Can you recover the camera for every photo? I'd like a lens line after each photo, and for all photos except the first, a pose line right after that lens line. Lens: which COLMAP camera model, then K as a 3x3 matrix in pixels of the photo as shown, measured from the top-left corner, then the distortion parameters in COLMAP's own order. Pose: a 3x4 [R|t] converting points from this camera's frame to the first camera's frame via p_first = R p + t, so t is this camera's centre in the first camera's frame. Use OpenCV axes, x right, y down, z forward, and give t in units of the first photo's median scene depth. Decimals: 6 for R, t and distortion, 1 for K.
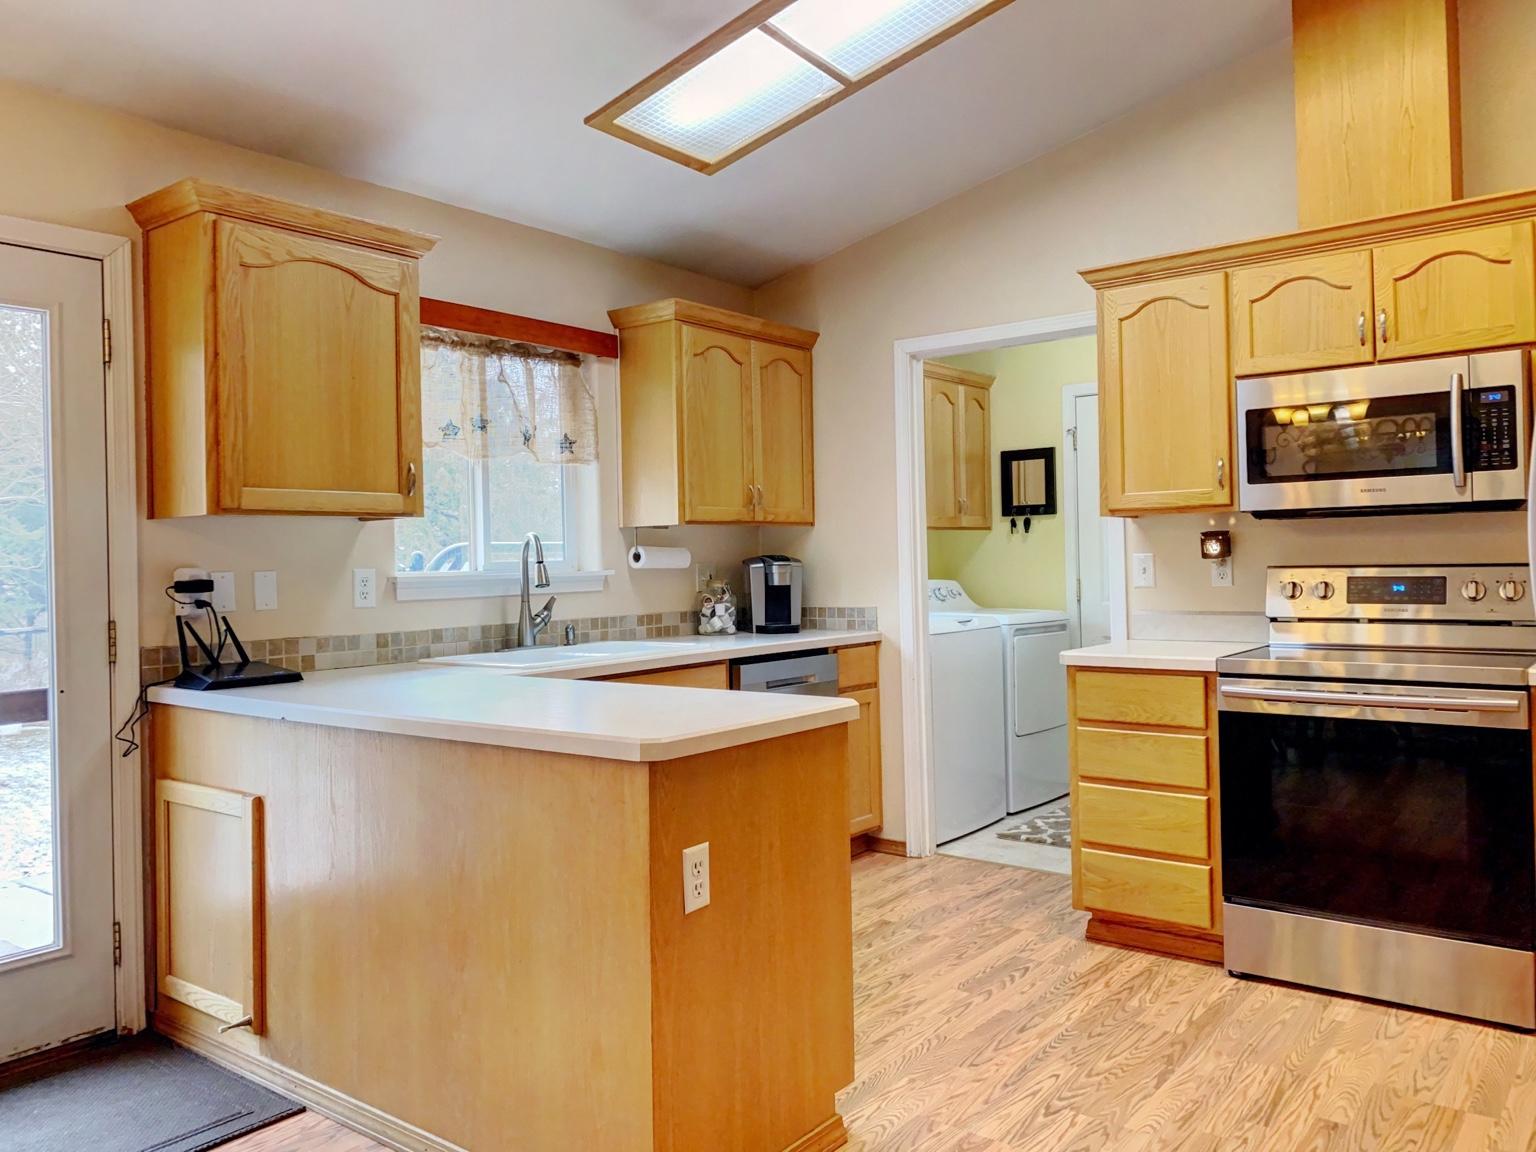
lens RADIAL K [[1170.0, 0, 760.3], [0, 1170.0, 551.9], [0, 0, 1]] dist [0.065283, -0.090050]
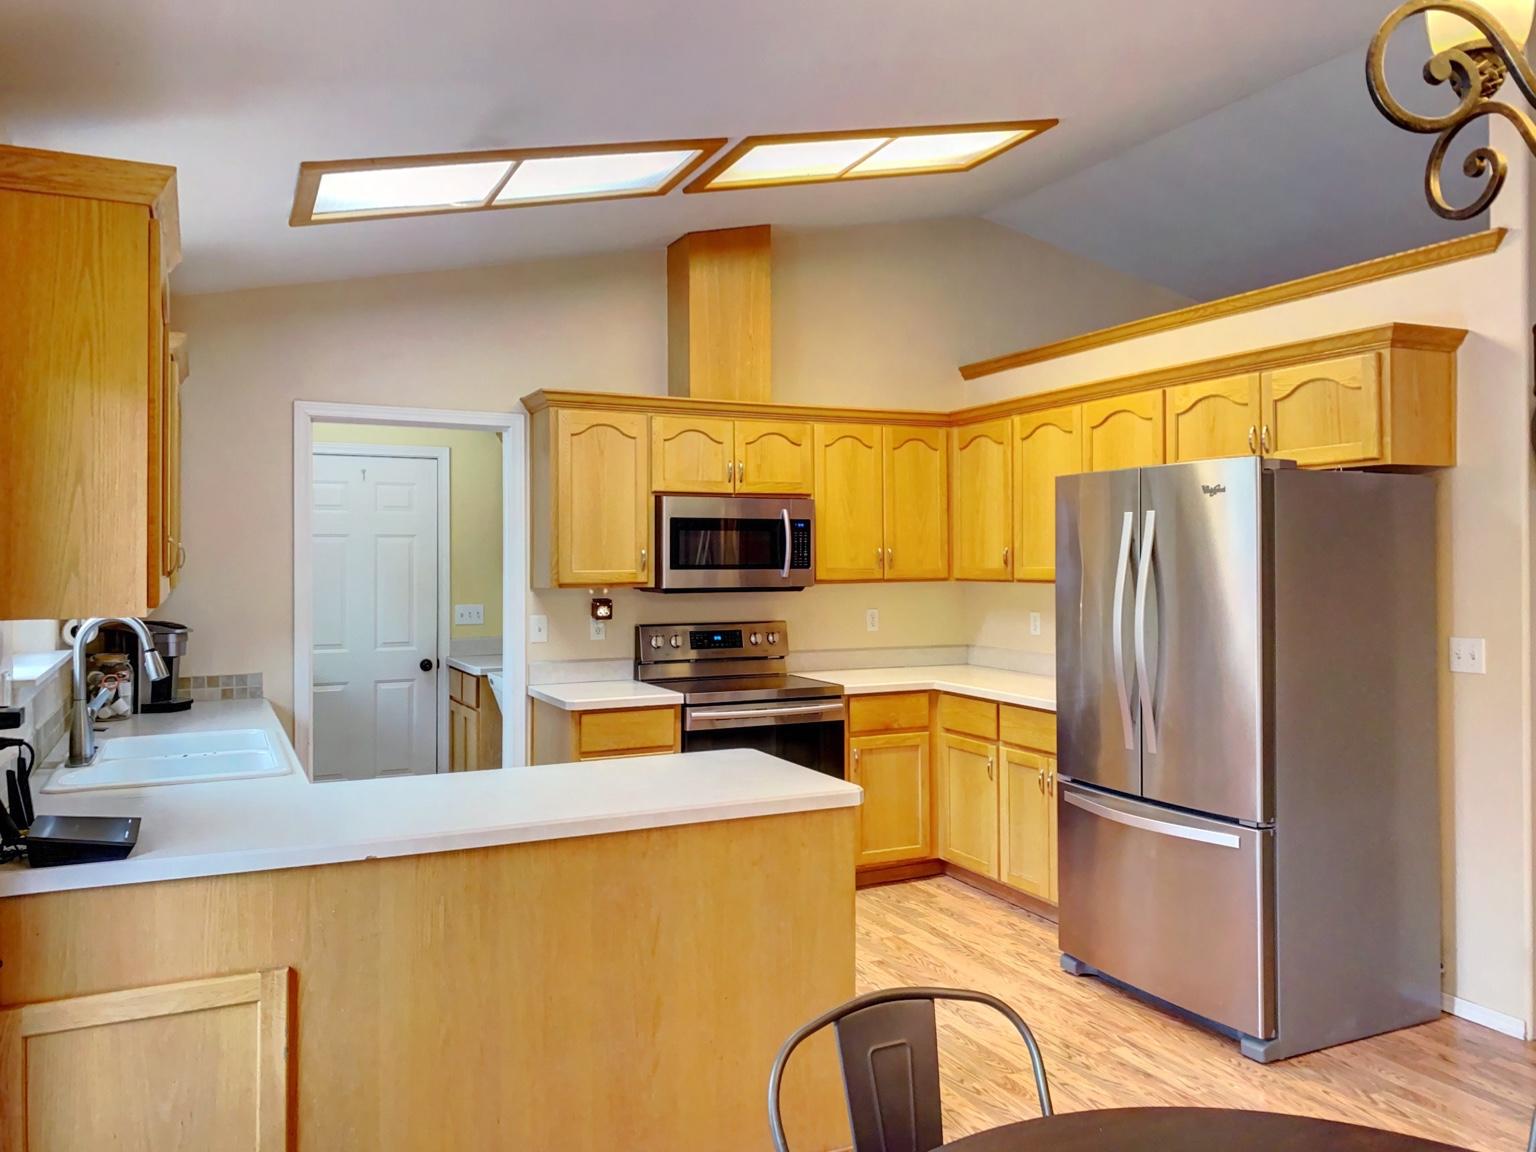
lens RADIAL K [[1170.0, 0, 769.9], [0, 1170.0, 551.7], [0, 0, 1]] dist [0.065283, -0.090050]
pose [[0.443389, 0.022631, 0.896044, -0.759096], [-0.013806, 0.999735, -0.018419, -0.052327], [-0.896223, -0.004204, 0.443584, 0.254946]]
